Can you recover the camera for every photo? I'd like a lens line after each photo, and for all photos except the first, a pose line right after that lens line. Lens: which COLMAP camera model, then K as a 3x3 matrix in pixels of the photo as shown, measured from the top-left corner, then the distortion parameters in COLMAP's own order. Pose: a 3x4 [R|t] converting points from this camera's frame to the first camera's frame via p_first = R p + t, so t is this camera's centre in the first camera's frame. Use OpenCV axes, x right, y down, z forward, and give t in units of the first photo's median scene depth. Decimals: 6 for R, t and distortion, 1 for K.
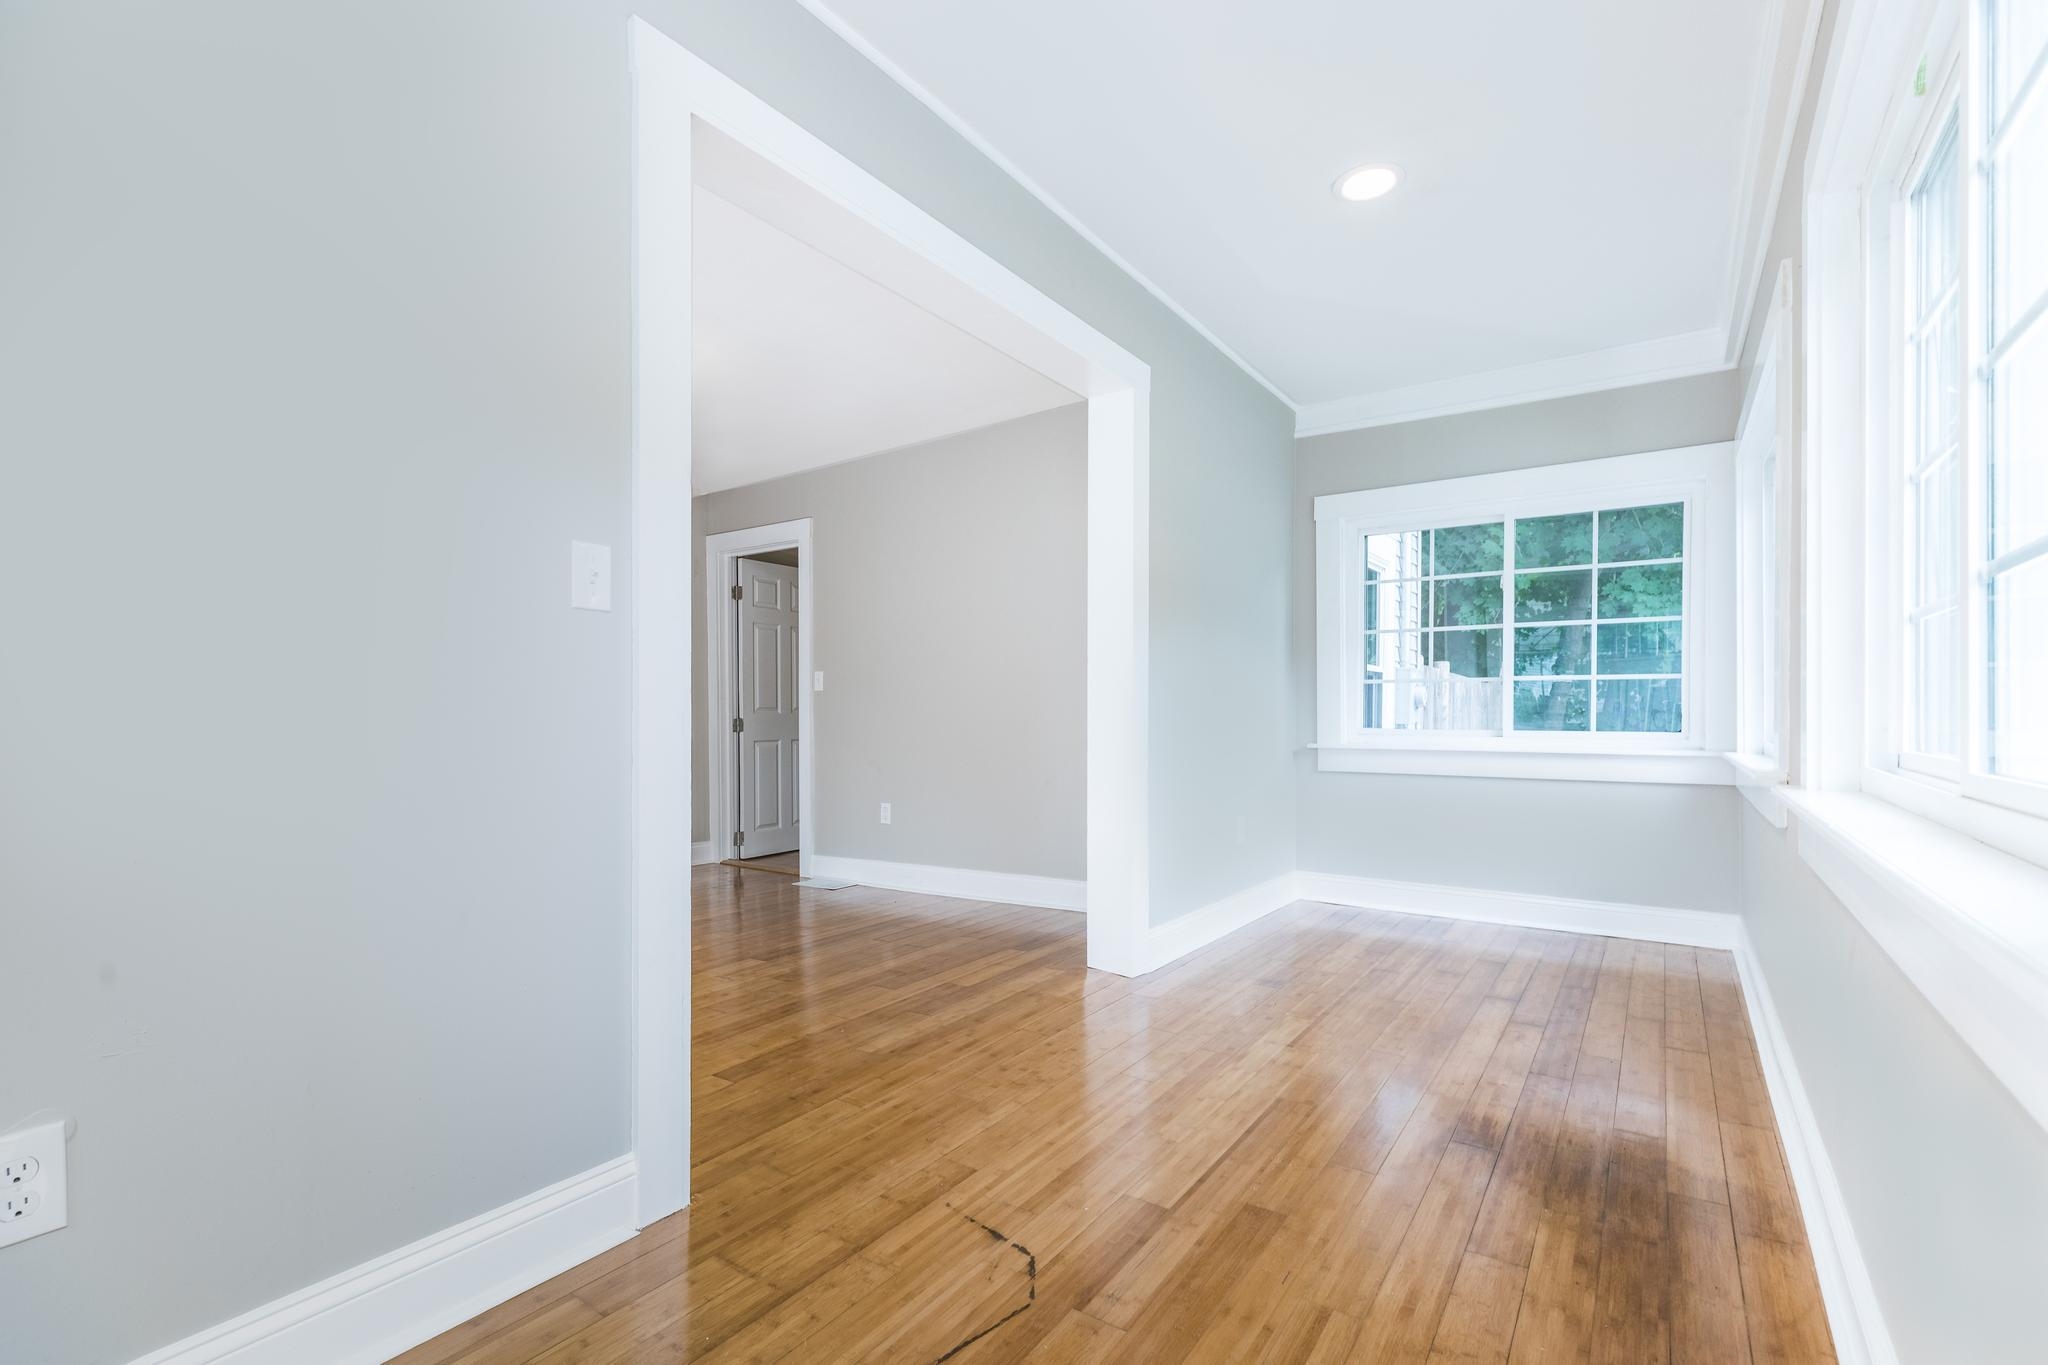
lens RADIAL K [[928.1, 0, 1018.5], [0, 928.1, 718.8], [0, 0, 1]] dist [0.003490, 0.000037]
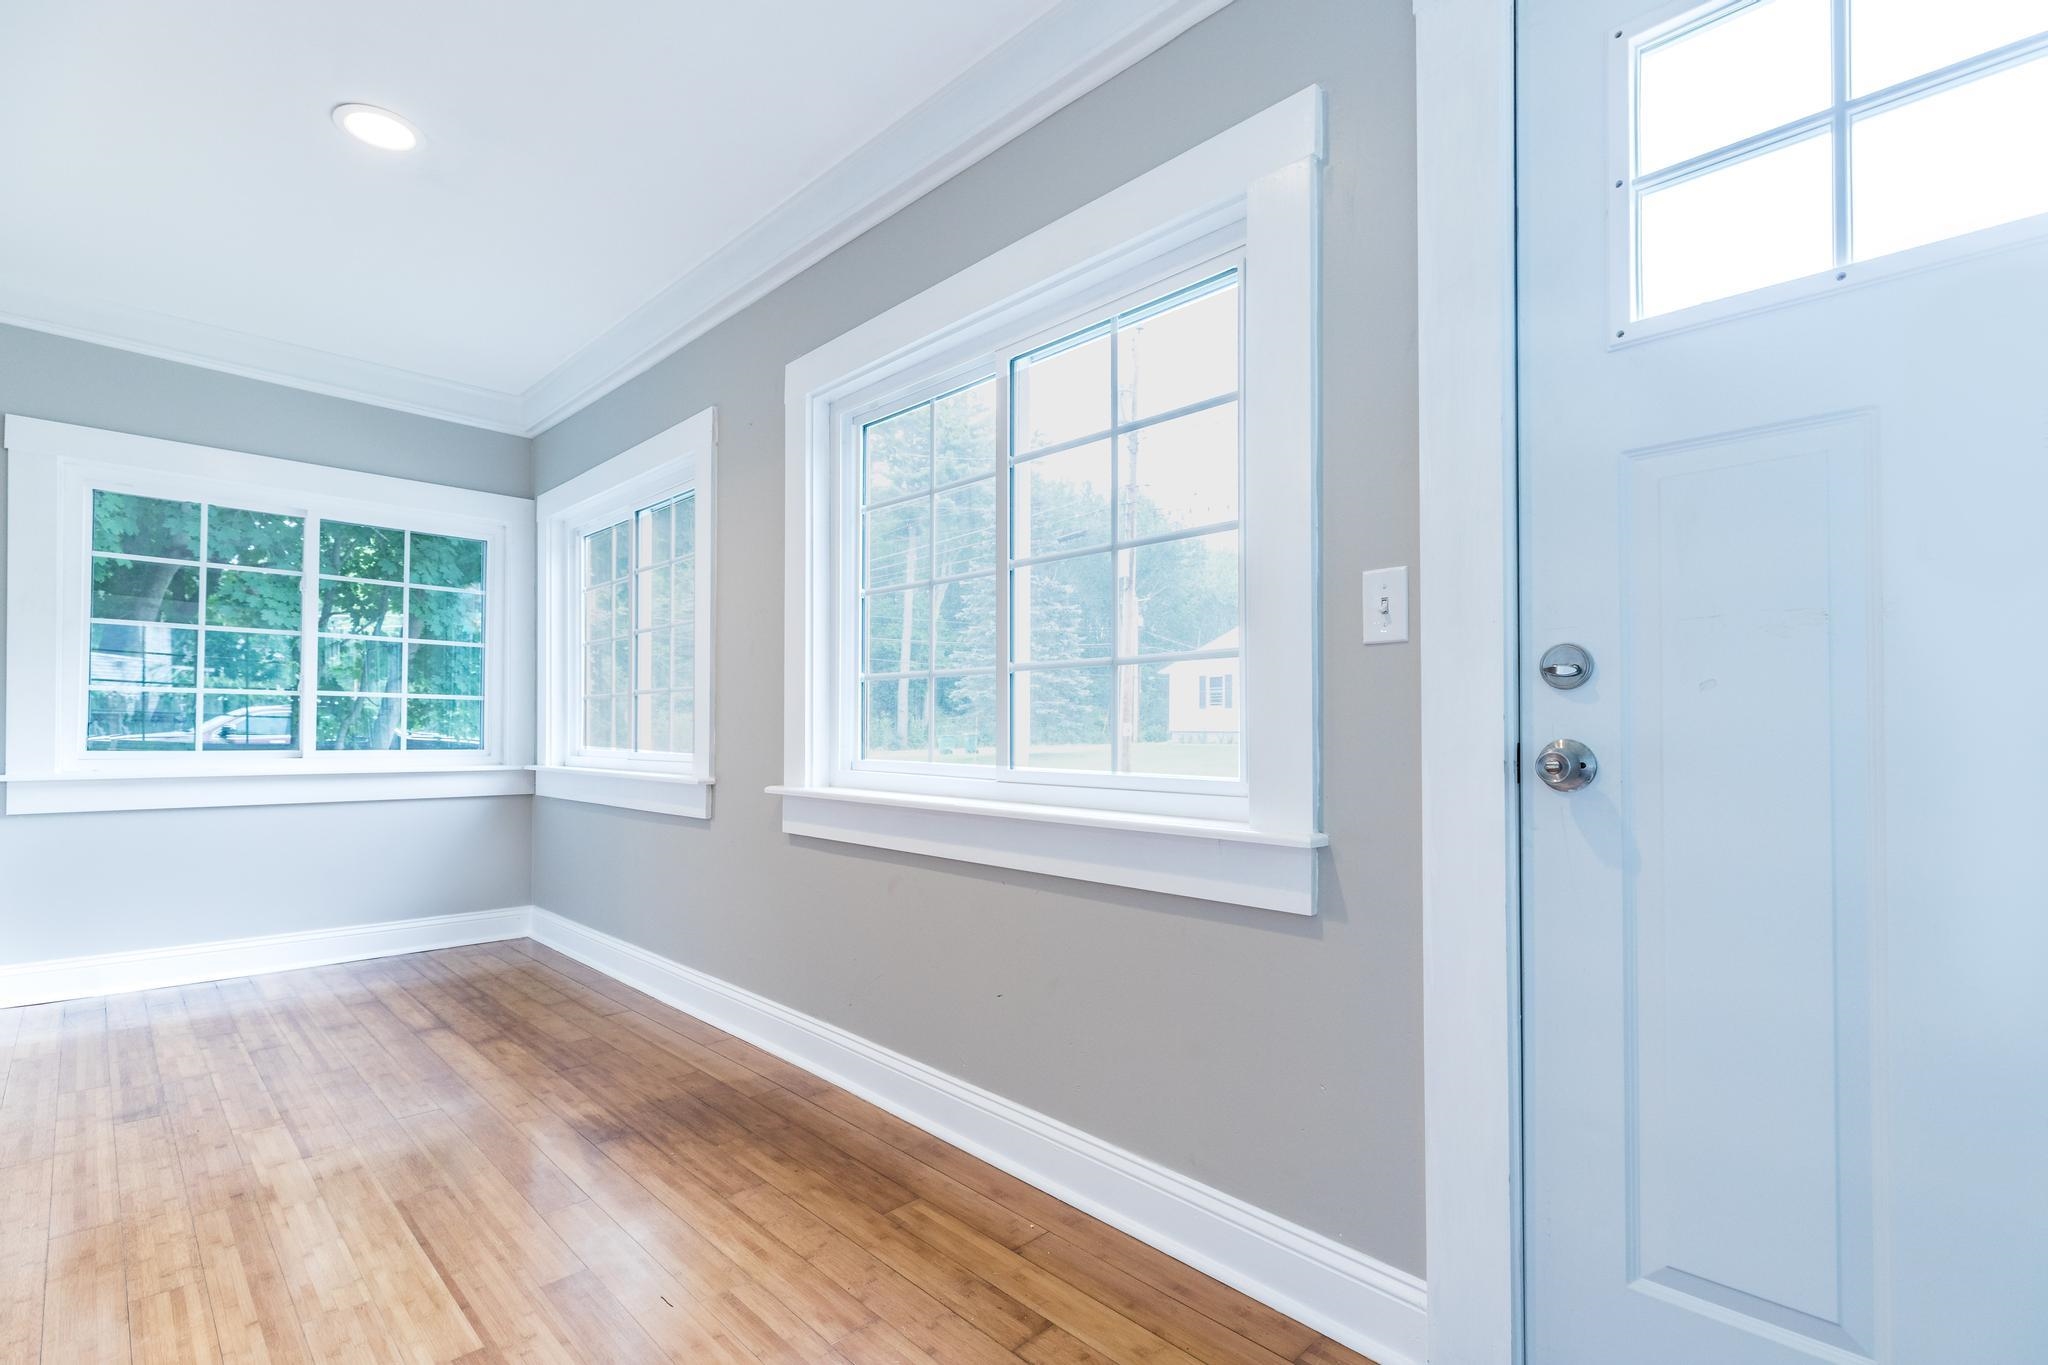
lens RADIAL K [[928.1, 0, 1018.5], [0, 928.1, 718.8], [0, 0, 1]] dist [0.003490, 0.000037]
pose [[0.192751, 0.014782, 0.981136, -0.296102], [-0.003103, 0.999891, -0.014455, -0.009721], [-0.981243, -0.000258, 0.192776, 0.197788]]
